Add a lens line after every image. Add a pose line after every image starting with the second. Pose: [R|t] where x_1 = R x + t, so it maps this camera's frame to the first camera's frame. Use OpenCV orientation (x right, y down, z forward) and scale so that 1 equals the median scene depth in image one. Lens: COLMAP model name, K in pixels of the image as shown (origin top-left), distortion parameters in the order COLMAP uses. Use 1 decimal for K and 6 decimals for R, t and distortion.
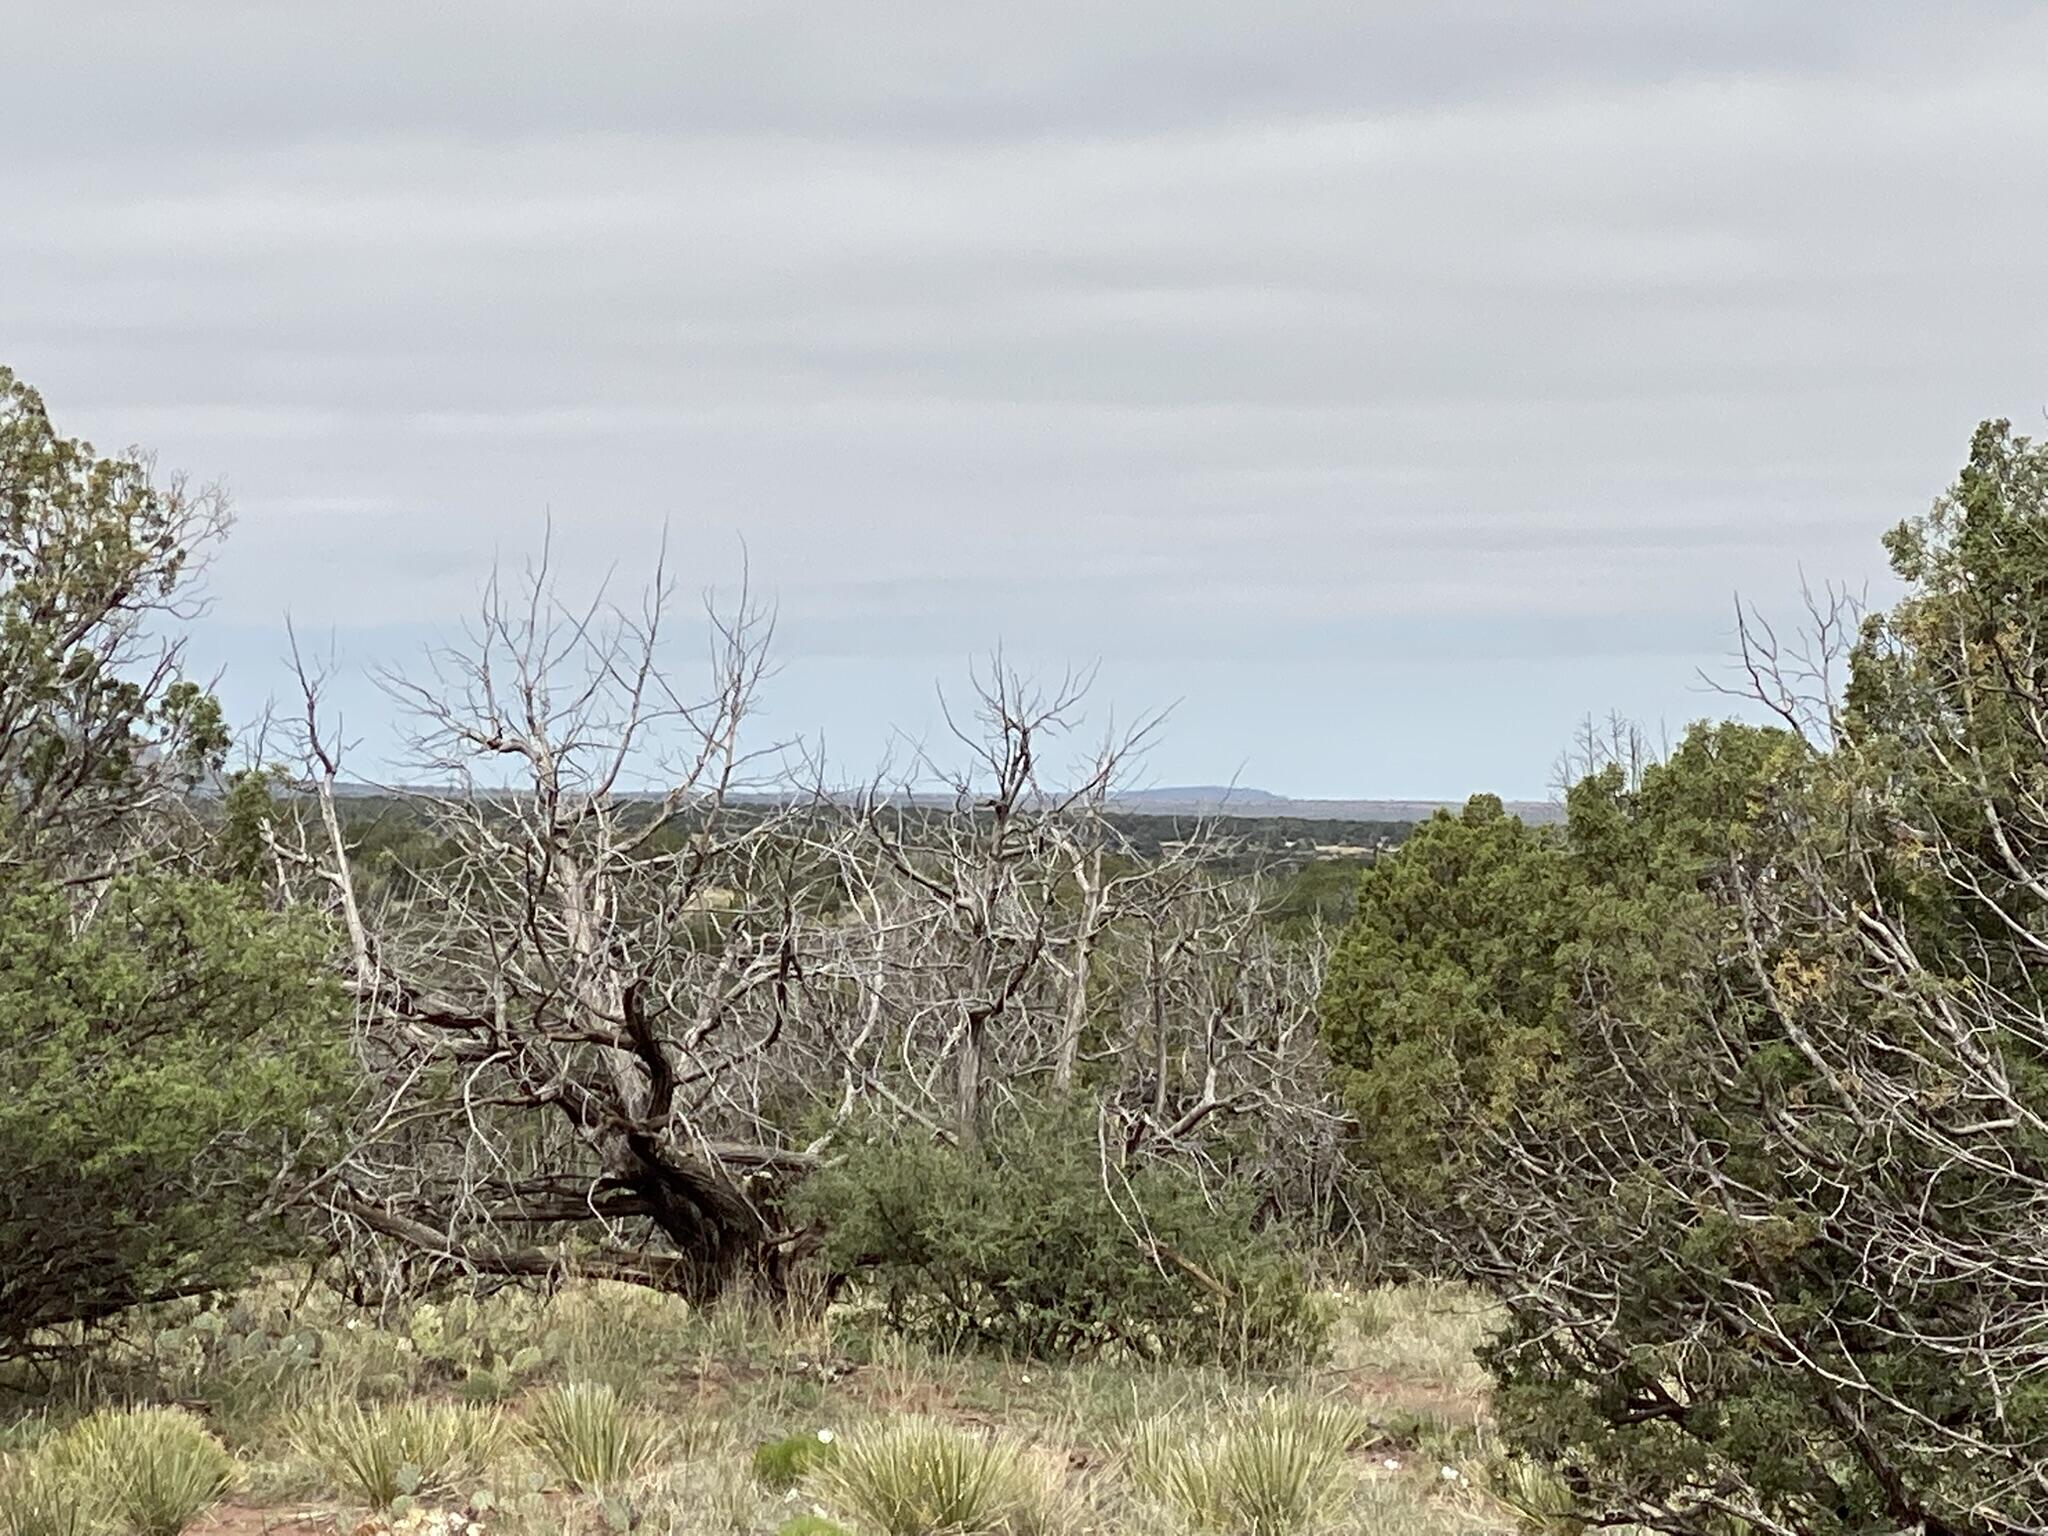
lens RADIAL K [[8356.2, 0, 1024.0], [0, 8356.2, 768.6], [0, 0, 1]] dist [0.101154, 0.000000]
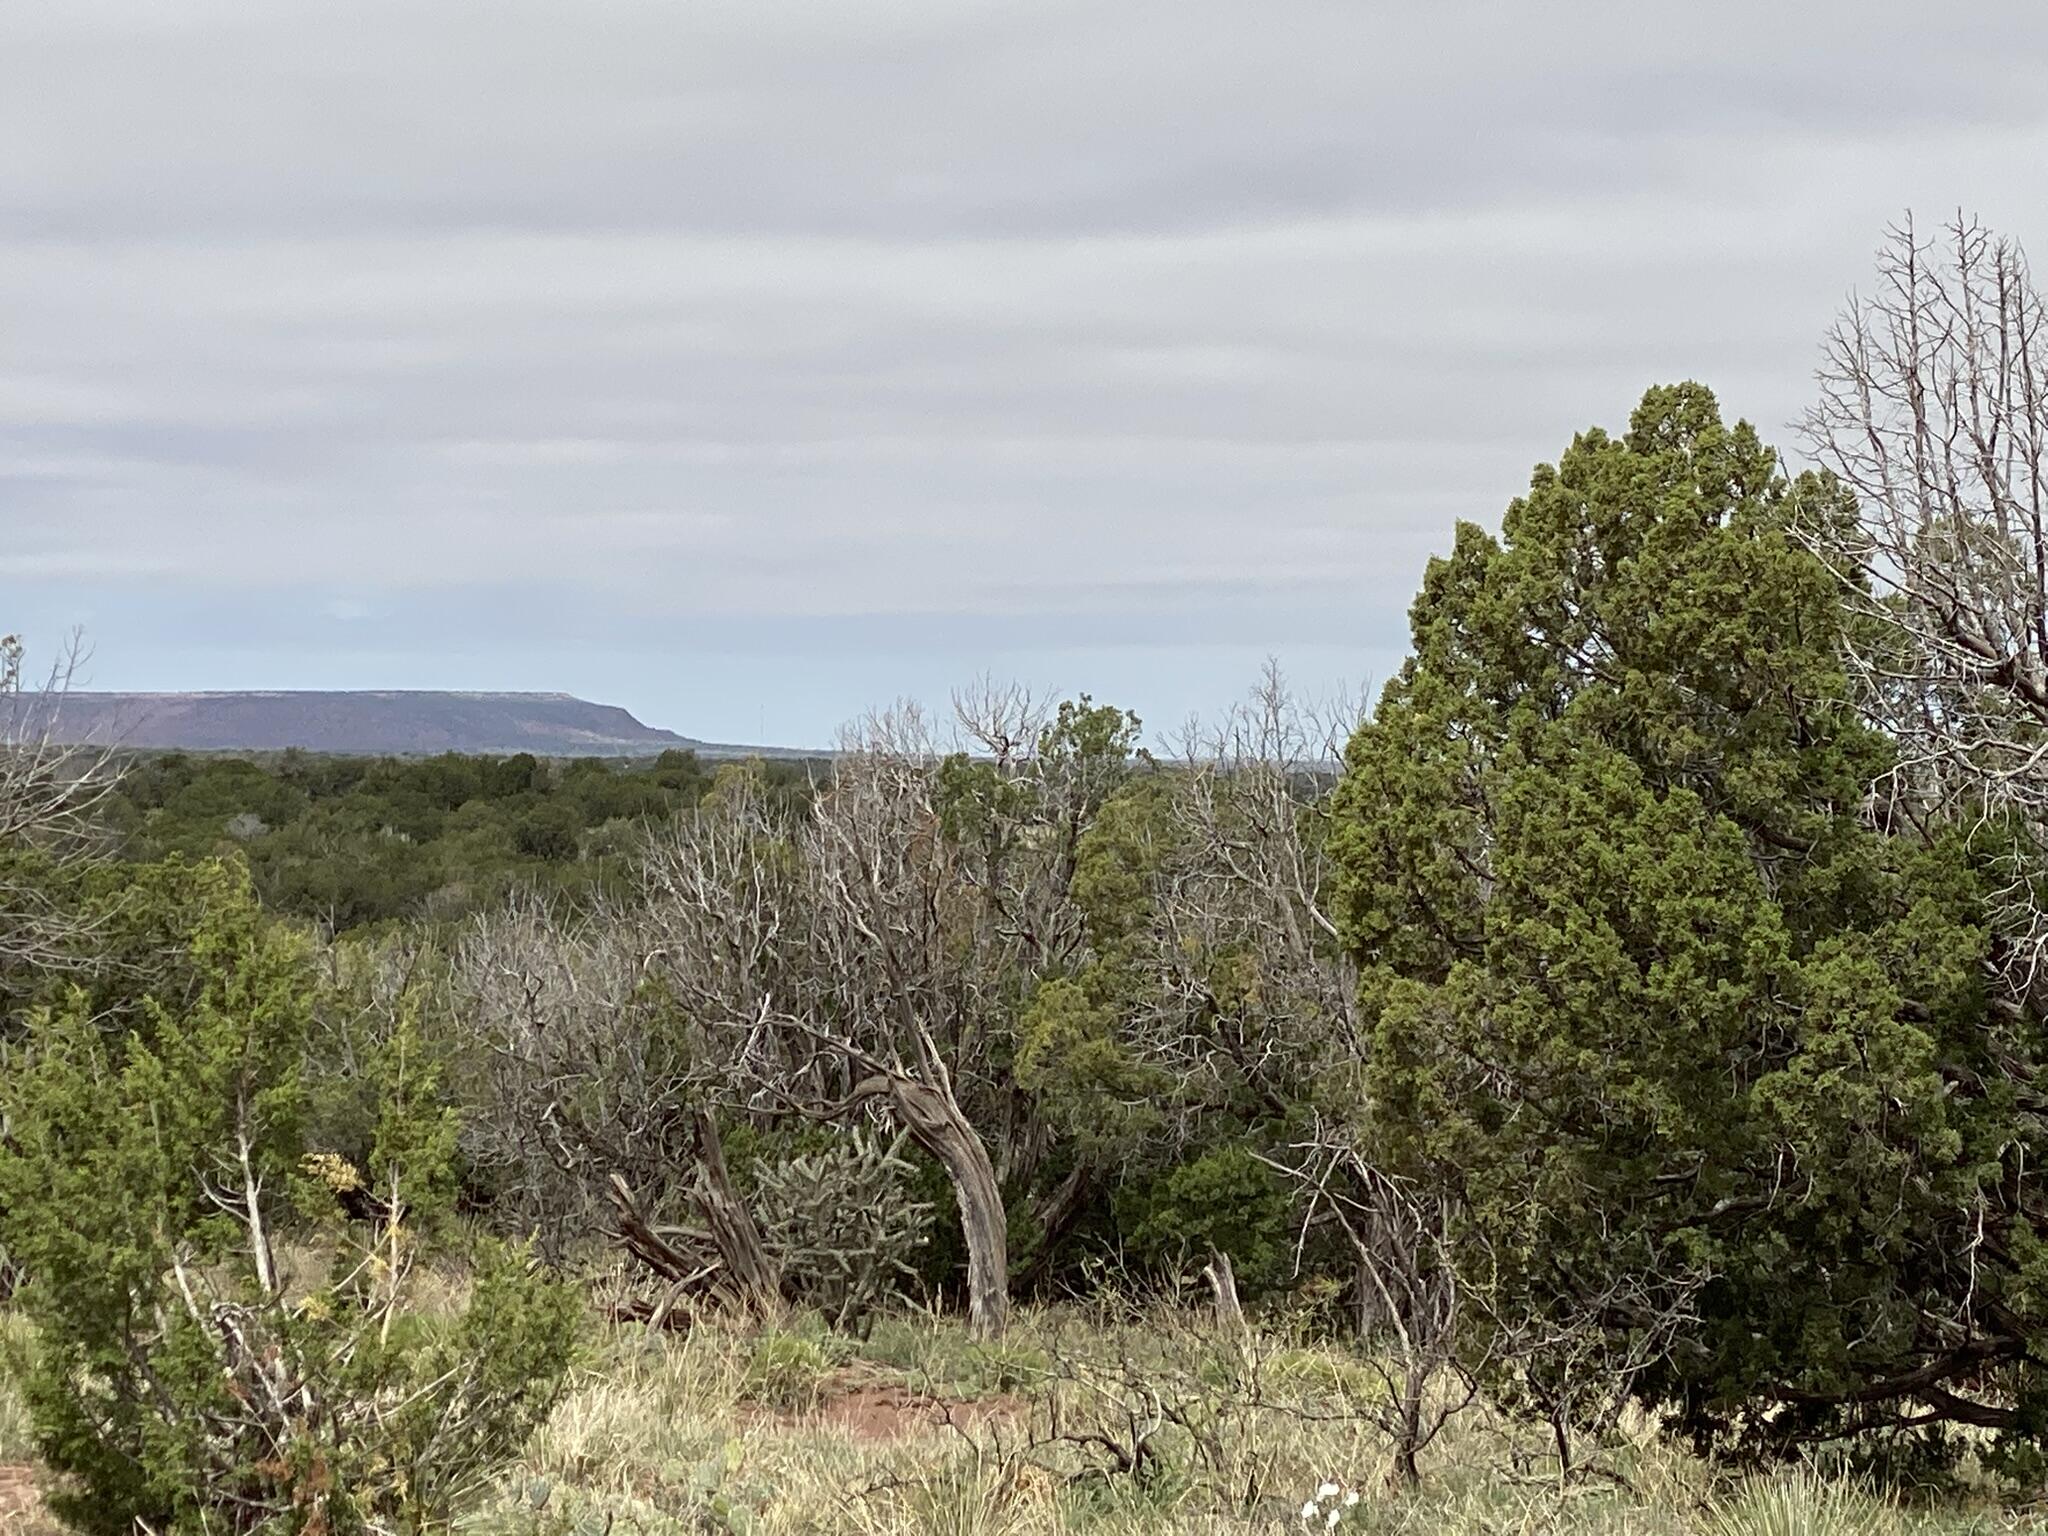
lens RADIAL K [[6992.0, 0, 1025.4], [0, 6992.0, 764.2], [0, 0, 1]] dist [0.283576, 0.000000]
pose [[0.999373, -0.005977, -0.034908, 0.032584], [0.006771, 0.999720, 0.022675, 0.015097], [0.034762, -0.022897, 0.999133, 0.611147]]
